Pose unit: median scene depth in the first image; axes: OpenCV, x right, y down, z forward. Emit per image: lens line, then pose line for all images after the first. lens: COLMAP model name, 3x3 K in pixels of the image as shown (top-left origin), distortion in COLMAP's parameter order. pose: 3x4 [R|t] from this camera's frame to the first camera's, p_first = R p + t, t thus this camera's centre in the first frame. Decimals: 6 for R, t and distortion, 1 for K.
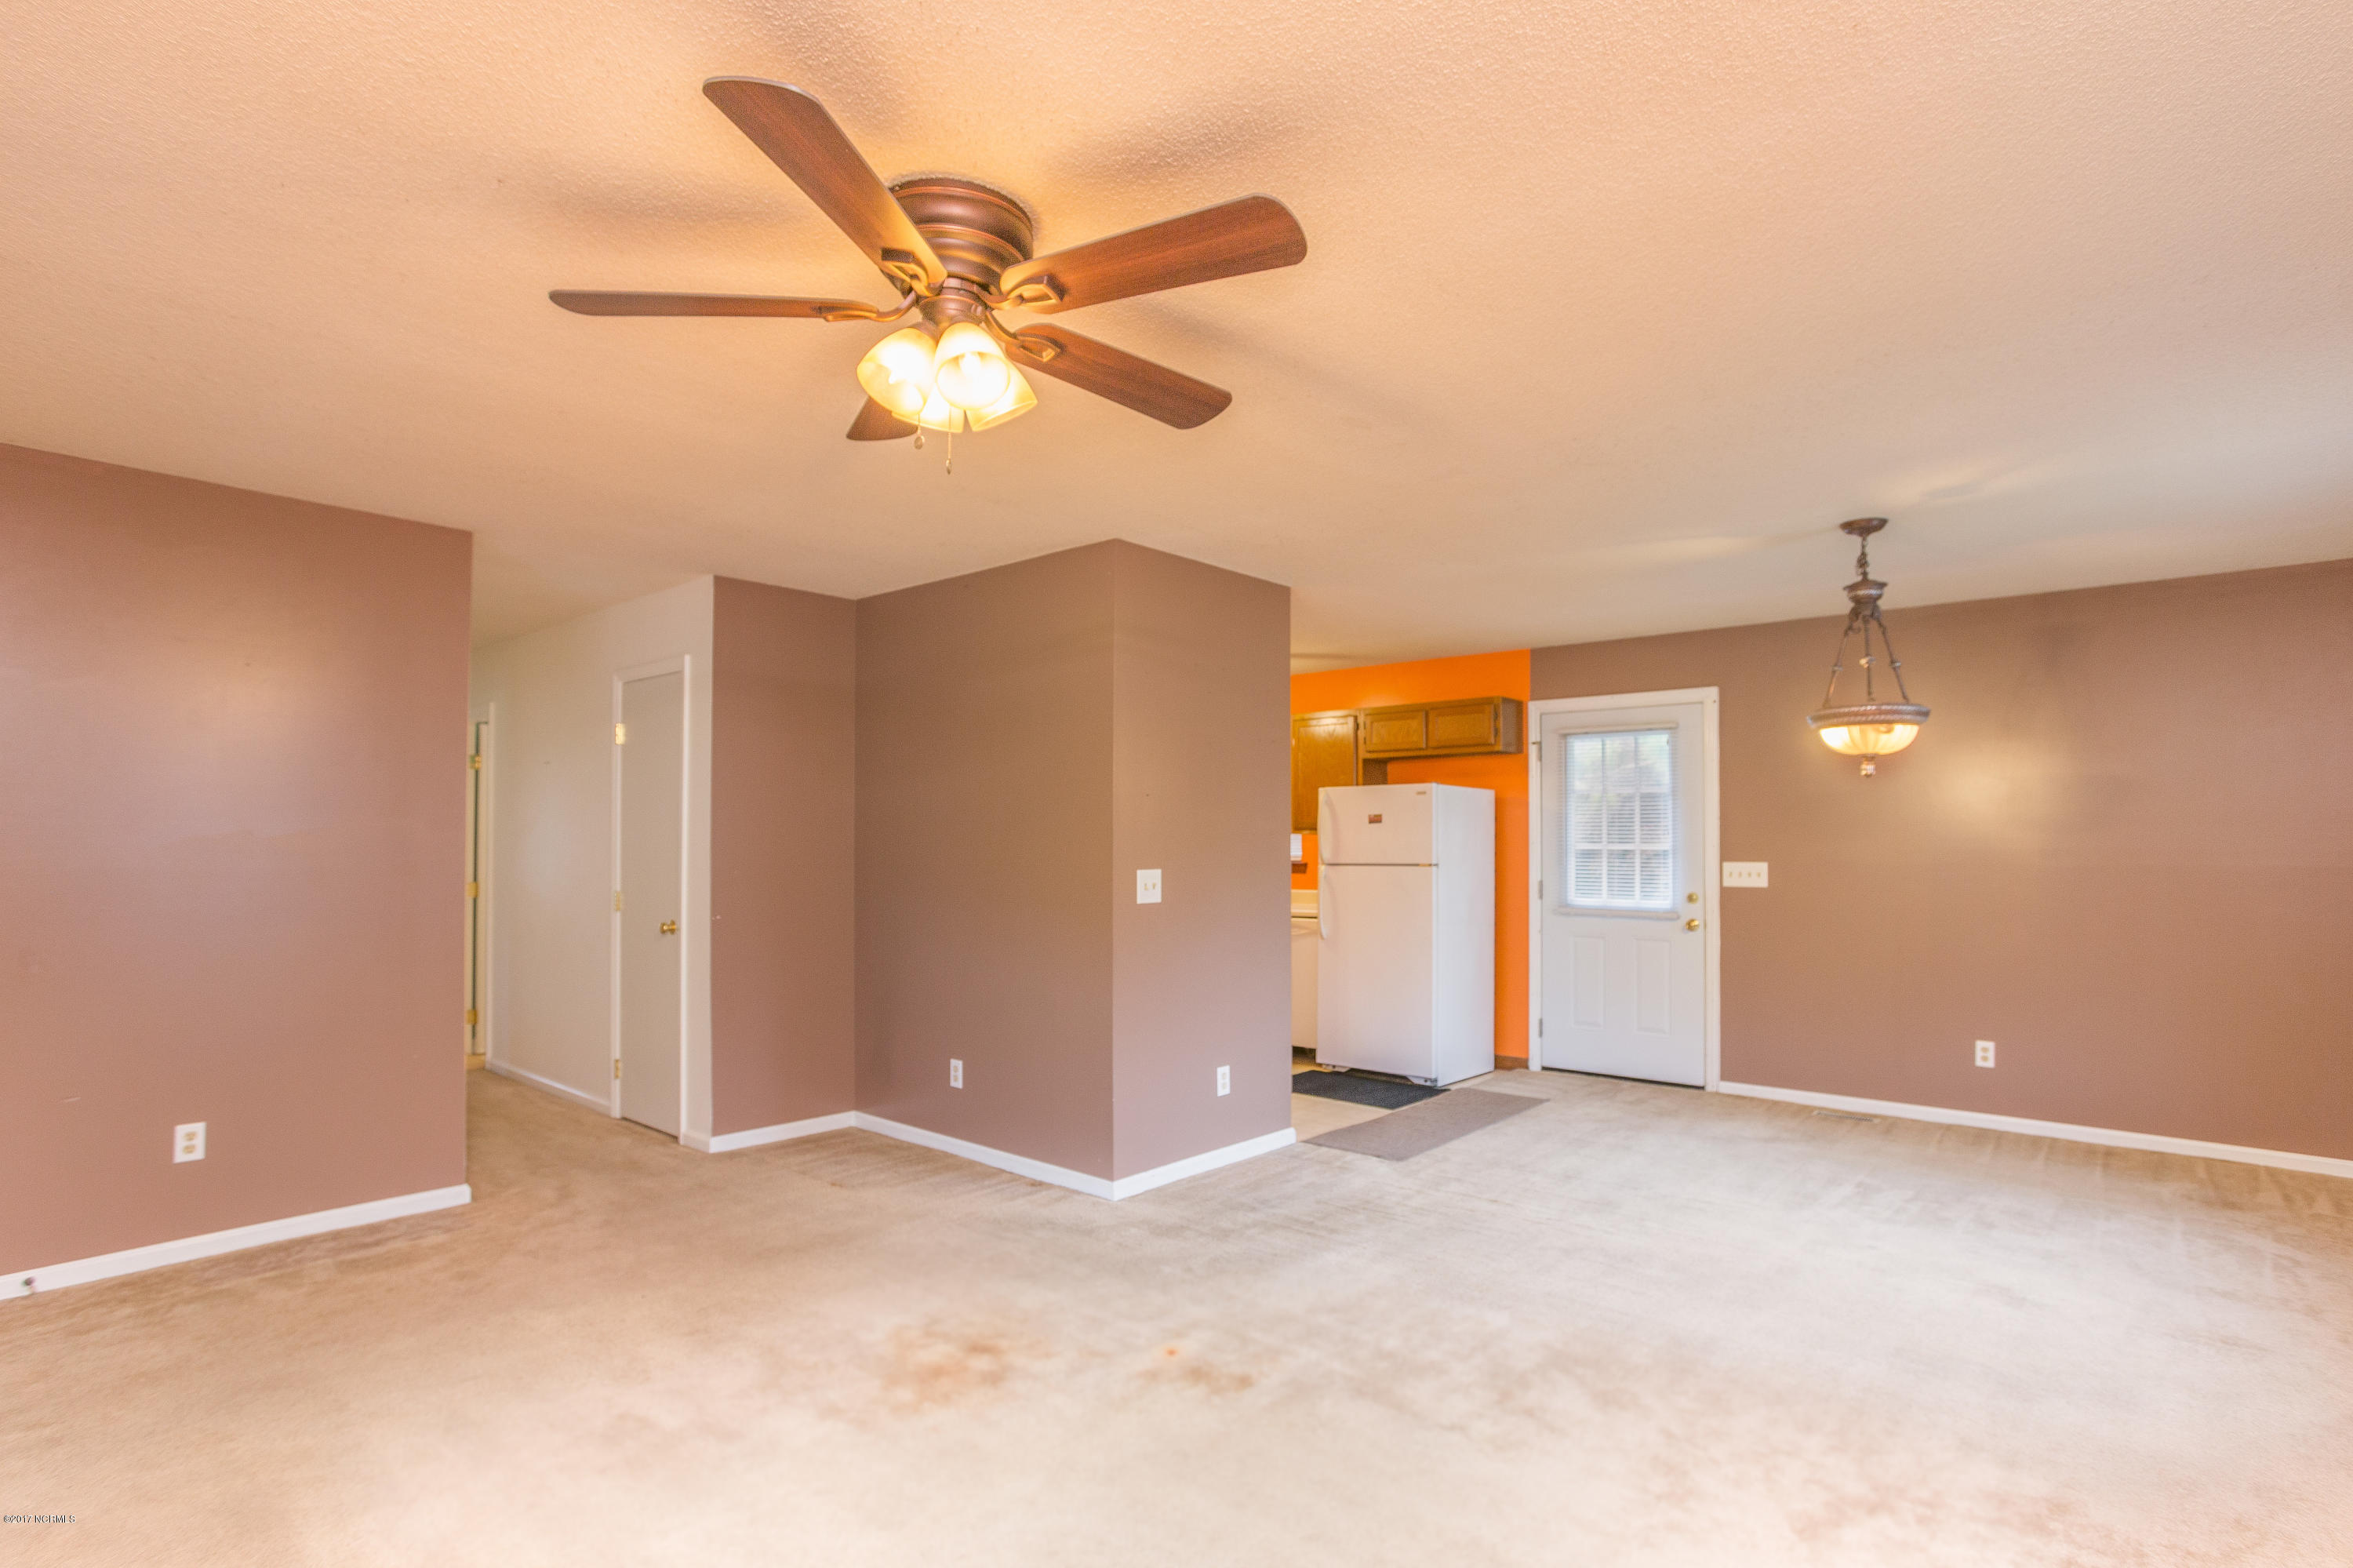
lens RADIAL K [[1152.1, 0, 1205.3], [0, 1152.1, 828.6], [0, 0, 1]] dist [-0.044281, 0.027806]
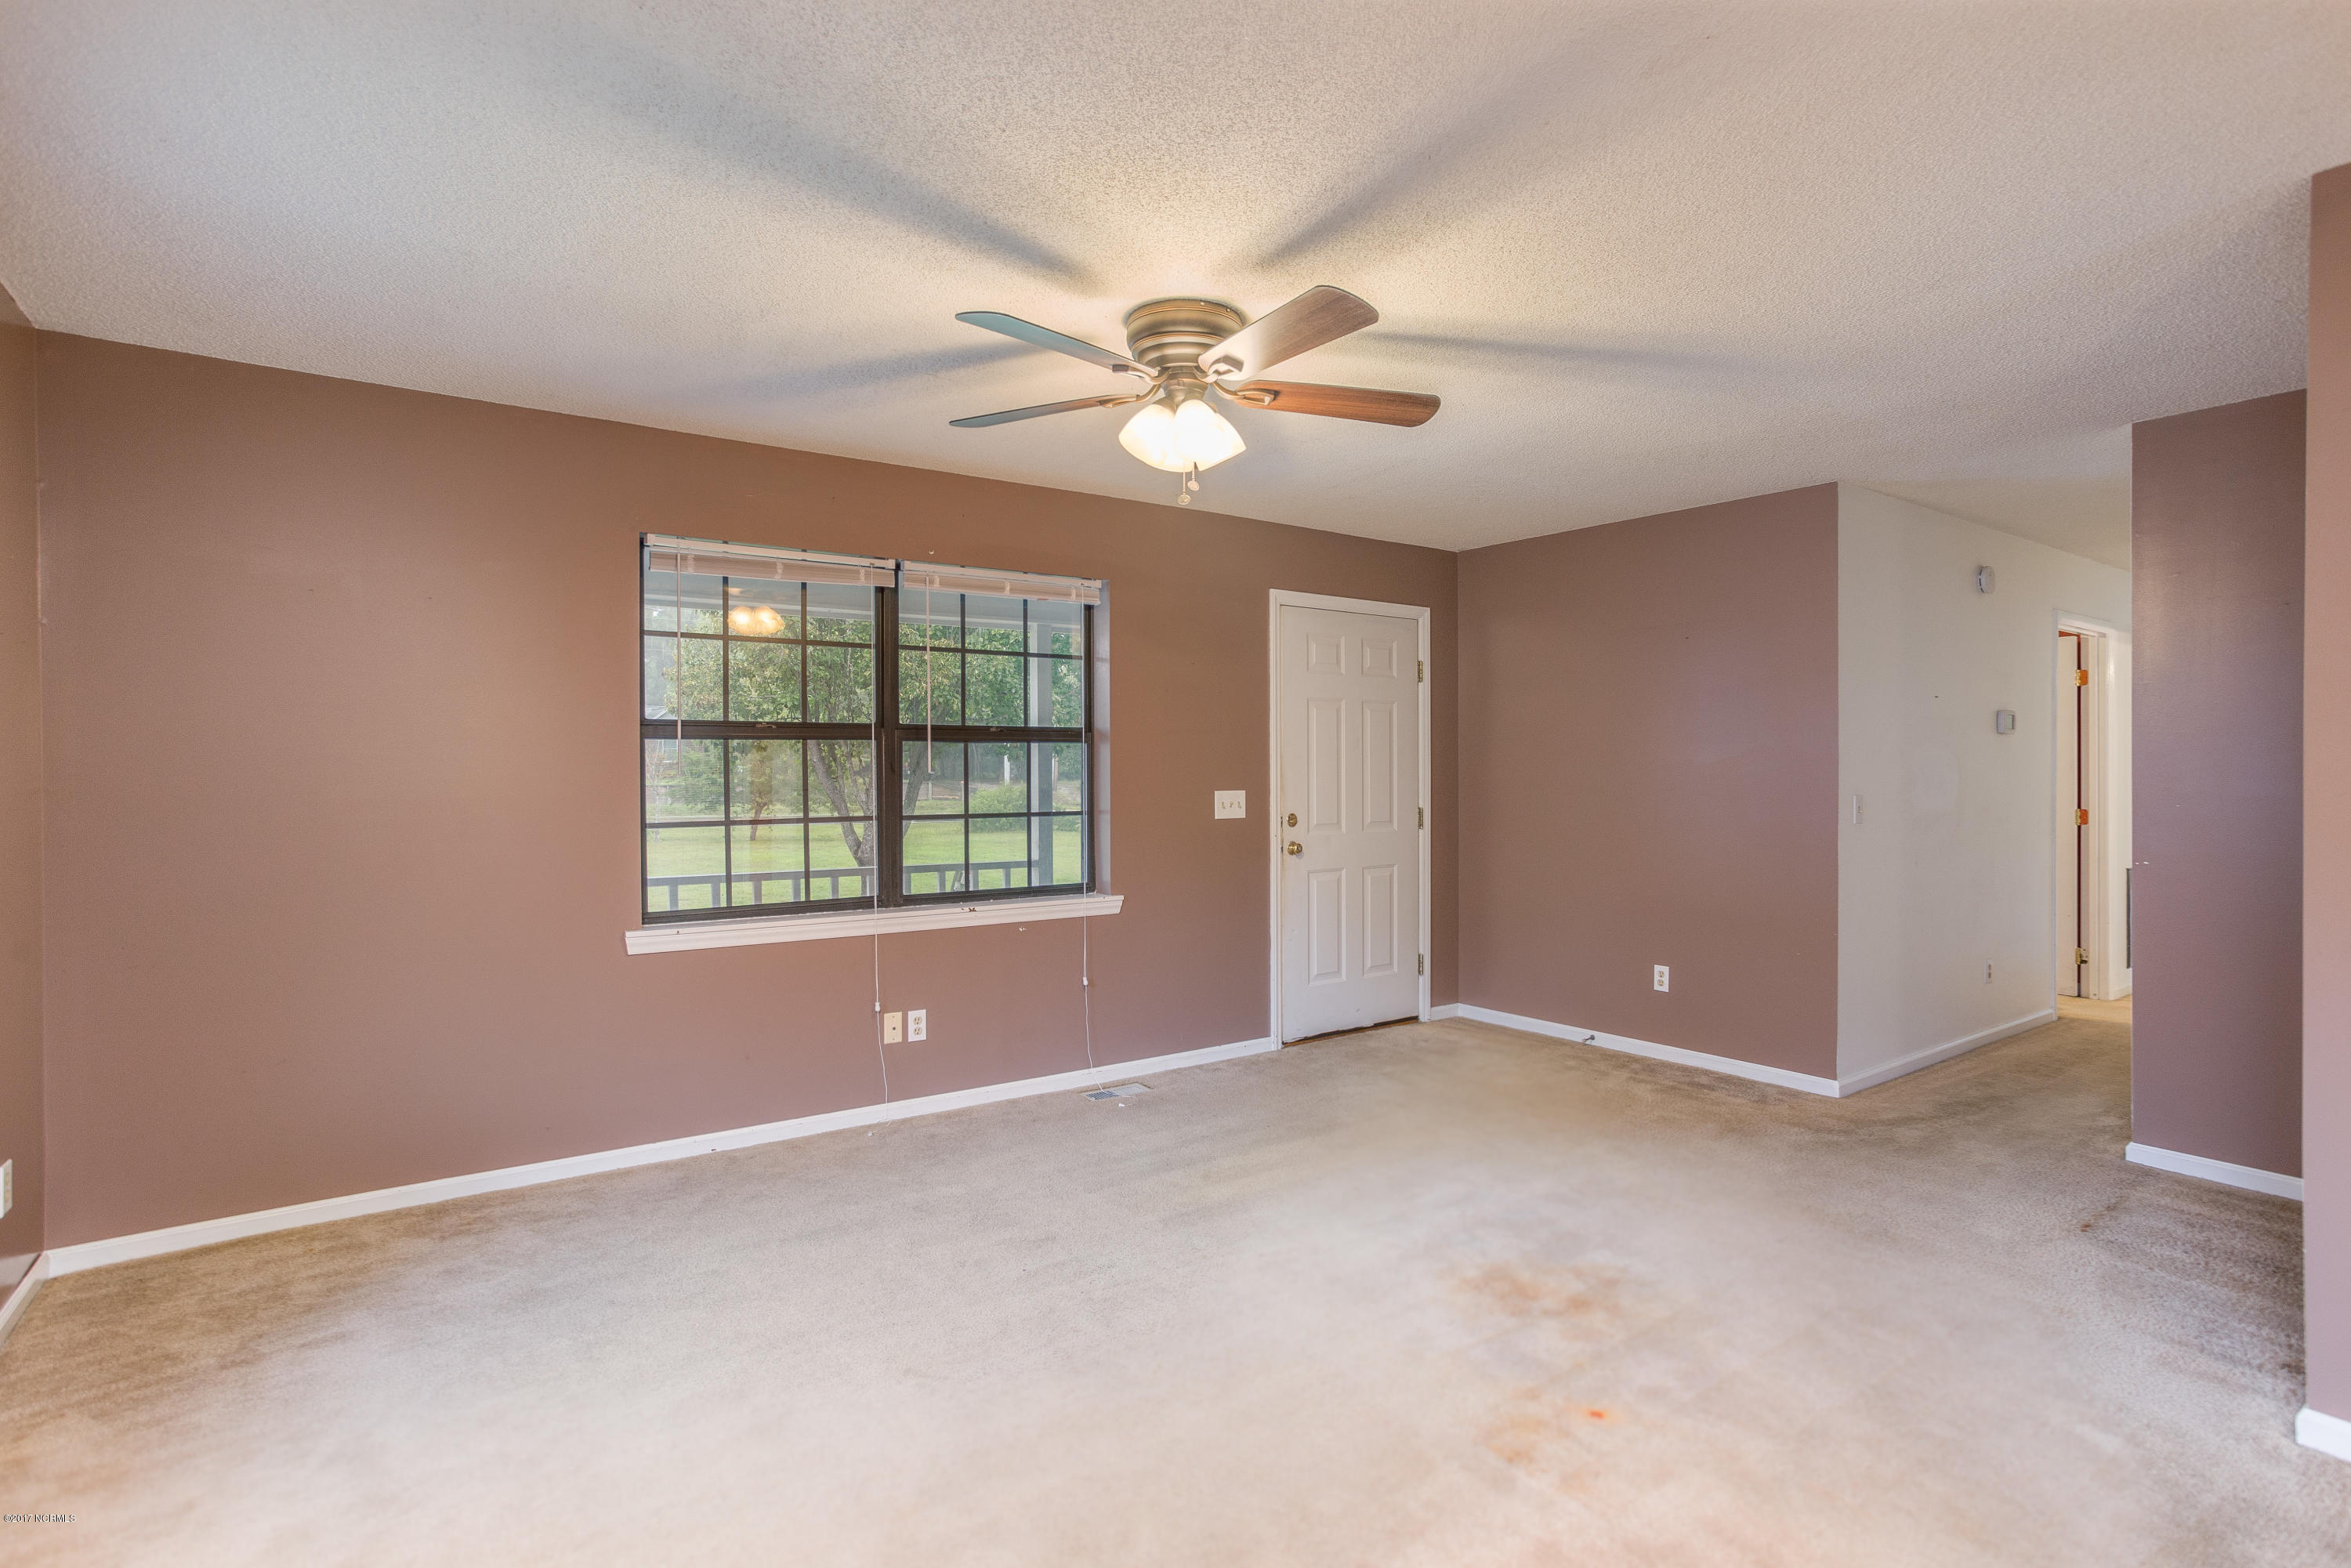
lens RADIAL K [[1151.0, 0, 1173.2], [0, 1151.0, 781.1], [0, 0, 1]] dist [-0.044281, 0.027806]
pose [[-0.227842, 0.005676, -0.973682, 0.452589], [0.014243, 0.999895, 0.002495, 0.010576], [0.973594, -0.013300, -0.227899, 0.510771]]
